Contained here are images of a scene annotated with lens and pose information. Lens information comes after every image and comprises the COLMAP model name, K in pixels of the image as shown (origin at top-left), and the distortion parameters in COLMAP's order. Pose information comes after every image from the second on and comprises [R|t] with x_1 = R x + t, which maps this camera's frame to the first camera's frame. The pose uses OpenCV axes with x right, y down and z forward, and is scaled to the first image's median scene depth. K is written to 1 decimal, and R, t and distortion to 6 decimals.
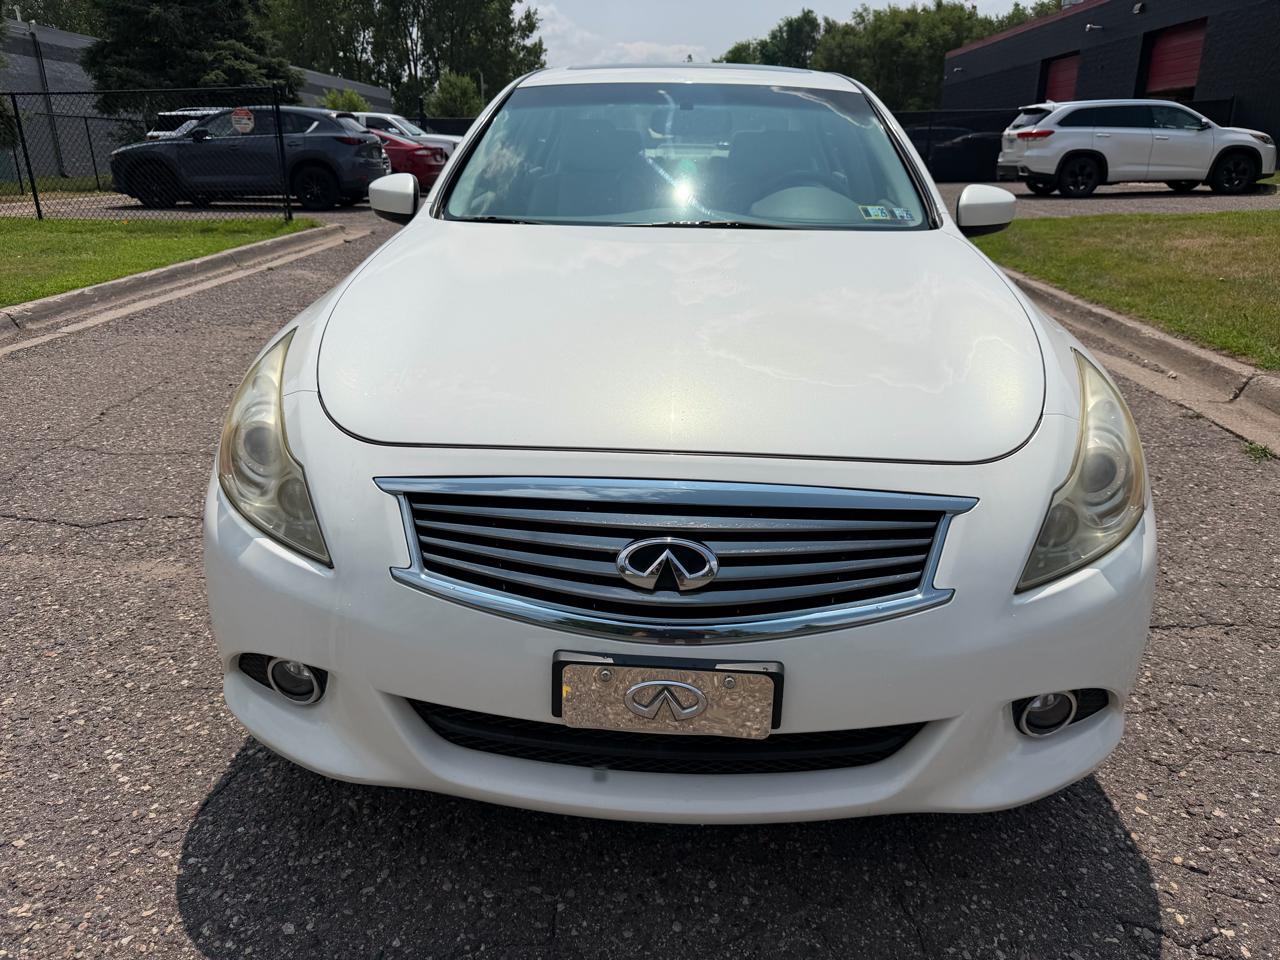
lens RADIAL K [[928.6, 0, 644.4], [0, 928.6, 473.2], [0, 0, 1]] dist [0.003894, -0.004044]
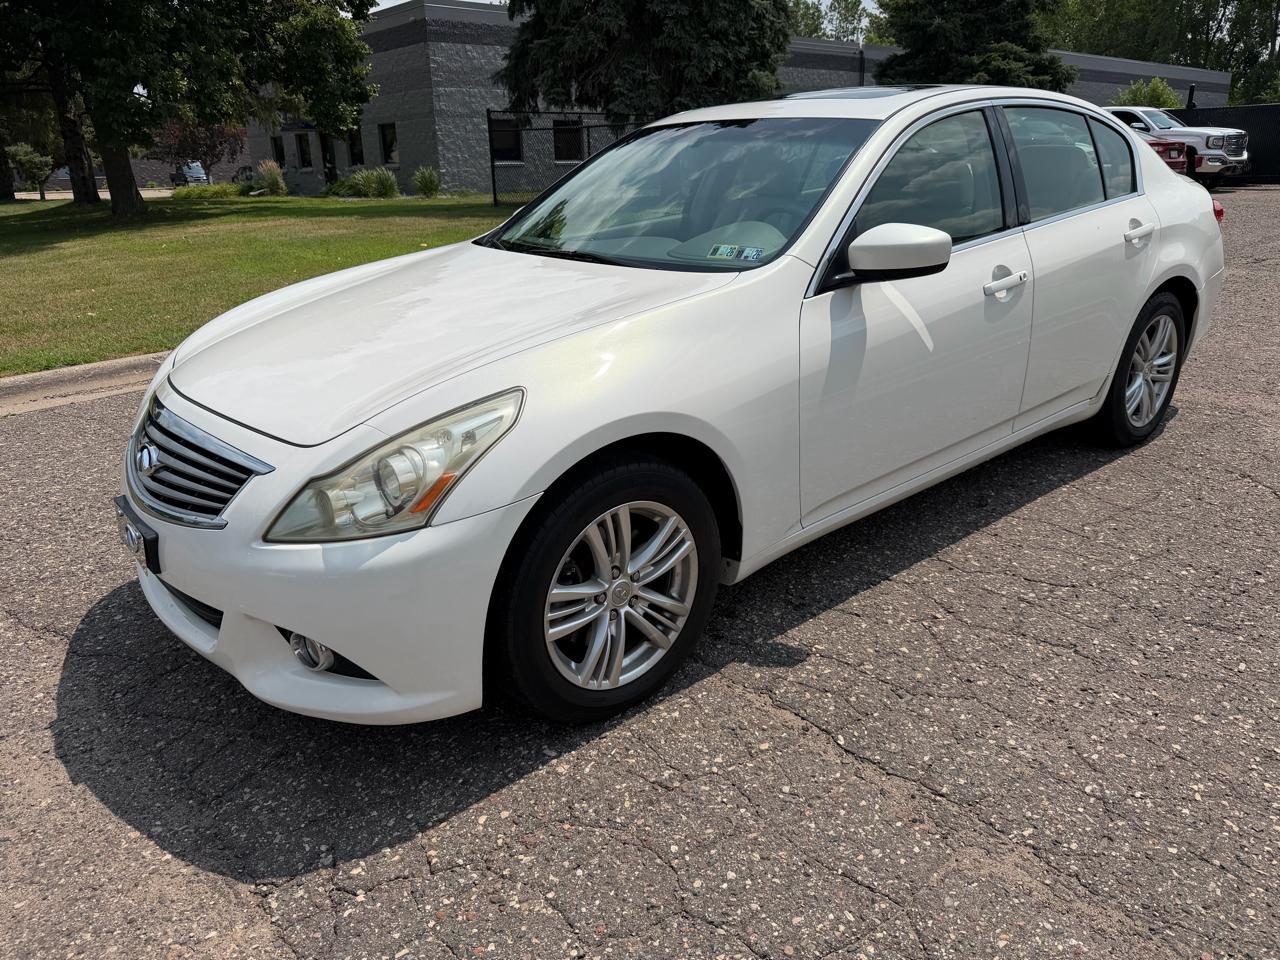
lens RADIAL K [[928.6, 0, 648.3], [0, 928.6, 485.9], [0, 0, 1]] dist [0.003894, -0.004044]
pose [[0.673786, 0.234186, -0.700835, 0.128687], [-0.220239, 0.968989, 0.112051, -0.016805], [0.705342, 0.078853, 0.704468, 0.033662]]
